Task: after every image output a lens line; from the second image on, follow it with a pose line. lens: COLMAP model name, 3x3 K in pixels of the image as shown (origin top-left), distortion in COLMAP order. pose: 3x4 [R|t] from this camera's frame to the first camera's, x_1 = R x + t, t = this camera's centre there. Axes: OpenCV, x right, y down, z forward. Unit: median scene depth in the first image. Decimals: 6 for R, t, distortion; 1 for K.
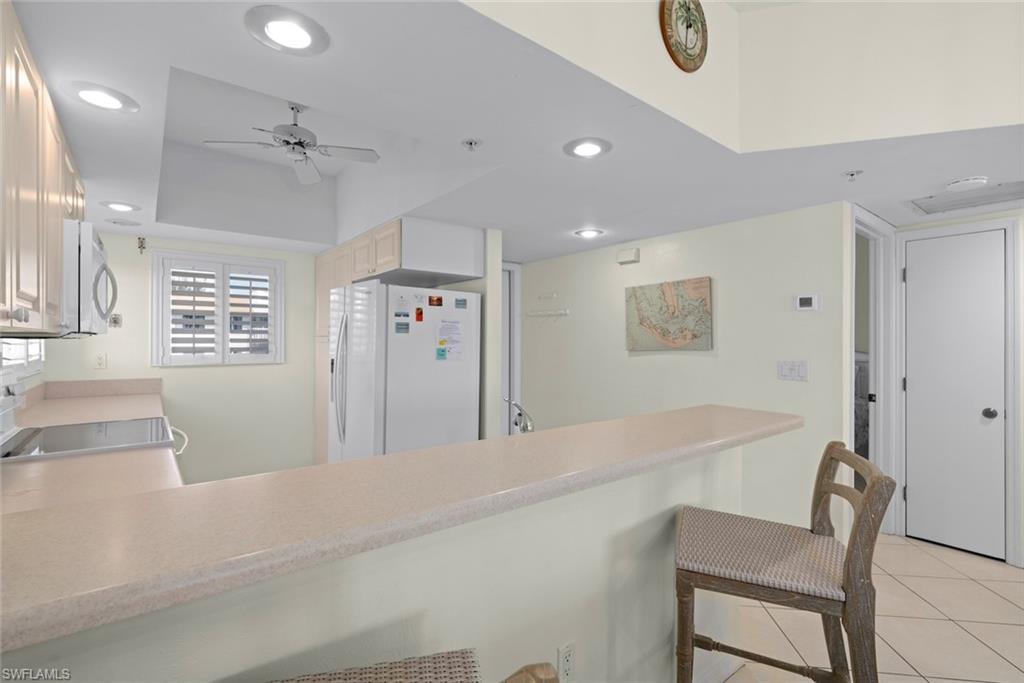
lens RADIAL K [[464.4, 0, 516.3], [0, 464.4, 341.9], [0, 0, 1]] dist [0.001784, -0.000003]
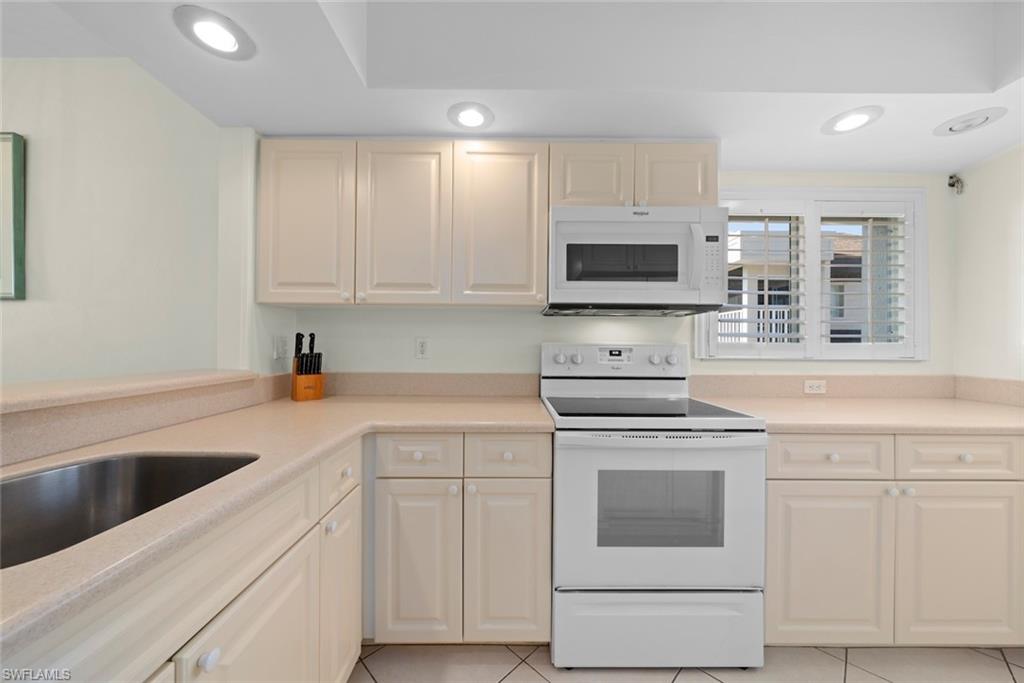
lens RADIAL K [[353.9, 0, 507.7], [0, 353.9, 345.5], [0, 0, 1]] dist [-0.010546, 0.000481]
pose [[-0.622559, -0.001658, -0.782572, -0.094058], [-0.006834, 0.999971, 0.003318, 0.035040], [0.782543, 0.007414, -0.622552, 0.701306]]
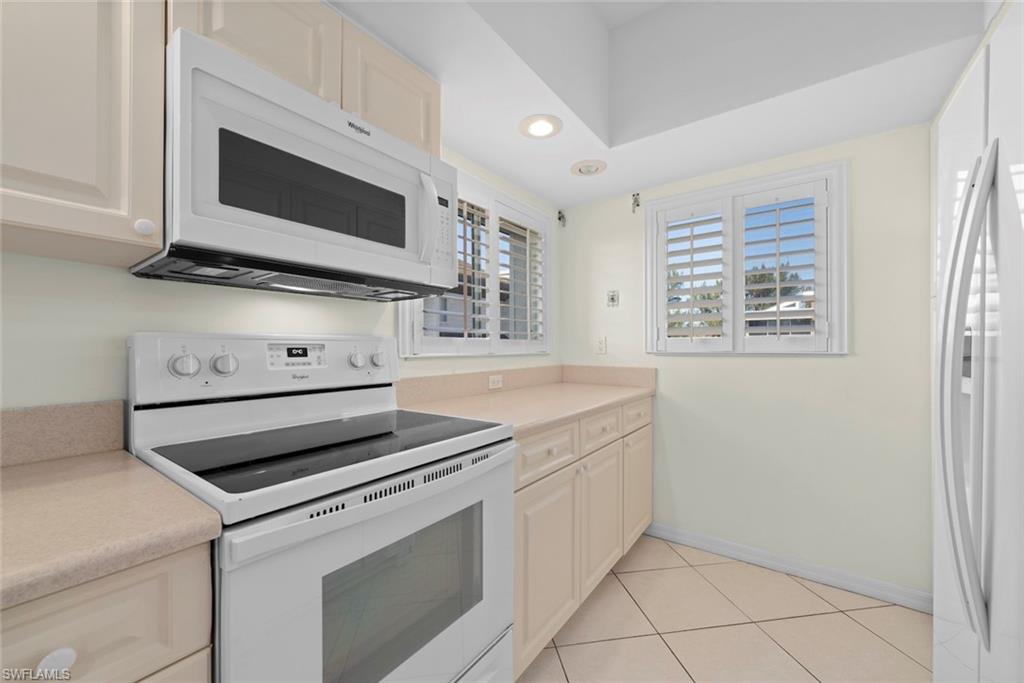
lens RADIAL K [[391.4, 0, 504.6], [0, 391.4, 347.3], [0, 0, 1]] dist [0.000242, 0.001133]
pose [[0.260036, 0.000200, -0.965599, -0.206336], [0.001135, 0.999999, 0.000512, 0.042201], [0.965598, -0.001230, 0.260036, 0.593267]]
